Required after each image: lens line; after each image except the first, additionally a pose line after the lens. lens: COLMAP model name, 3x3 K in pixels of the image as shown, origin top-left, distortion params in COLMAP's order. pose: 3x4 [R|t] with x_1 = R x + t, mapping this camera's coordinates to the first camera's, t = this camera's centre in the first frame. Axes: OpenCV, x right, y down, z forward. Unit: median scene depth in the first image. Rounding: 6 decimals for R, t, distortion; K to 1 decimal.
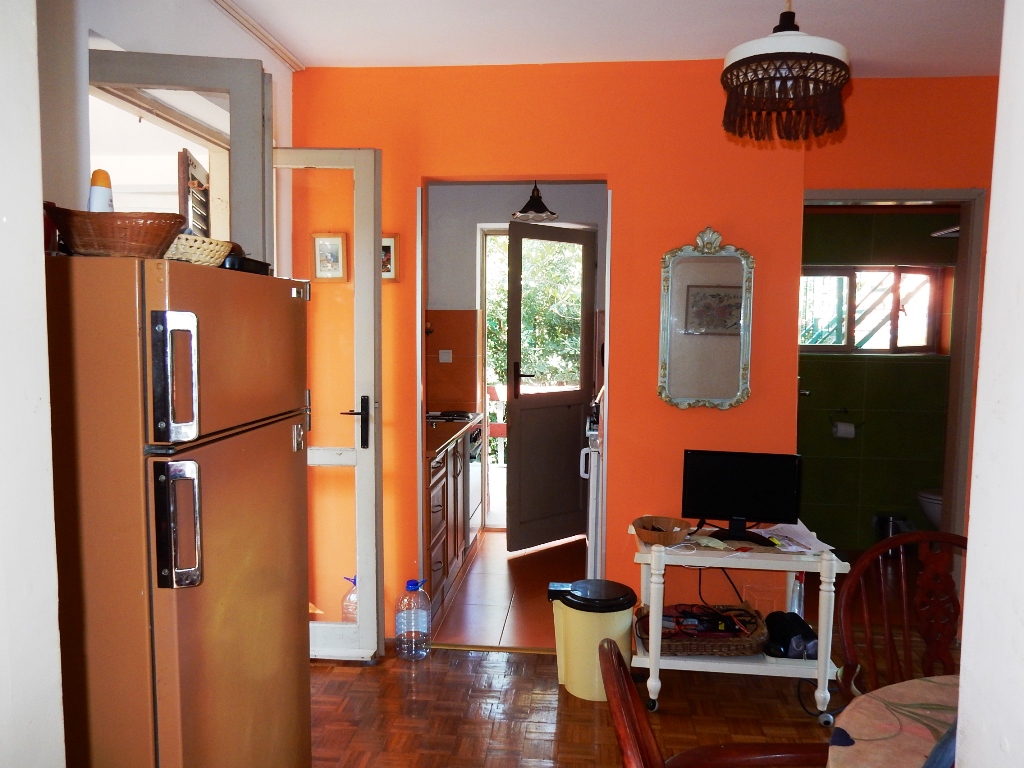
lens RADIAL K [[741.5, 0, 512.1], [0, 741.5, 384.8], [0, 0, 1]] dist [-0.005443, -0.000392]
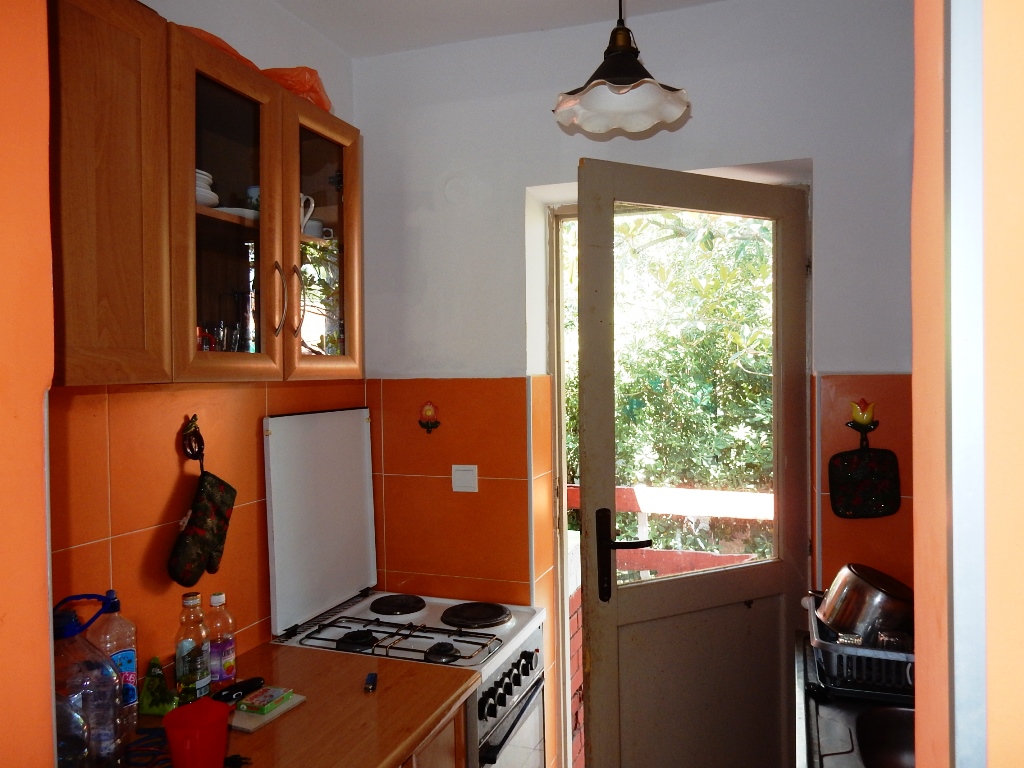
lens RADIAL K [[741.5, 0, 509.6], [0, 741.5, 379.7], [0, 0, 1]] dist [-0.005443, -0.000392]
pose [[0.966614, -0.015105, -0.255791, 0.026457], [-0.003955, 0.997263, -0.073835, -0.030745], [0.256207, 0.072382, 0.963908, 0.261314]]
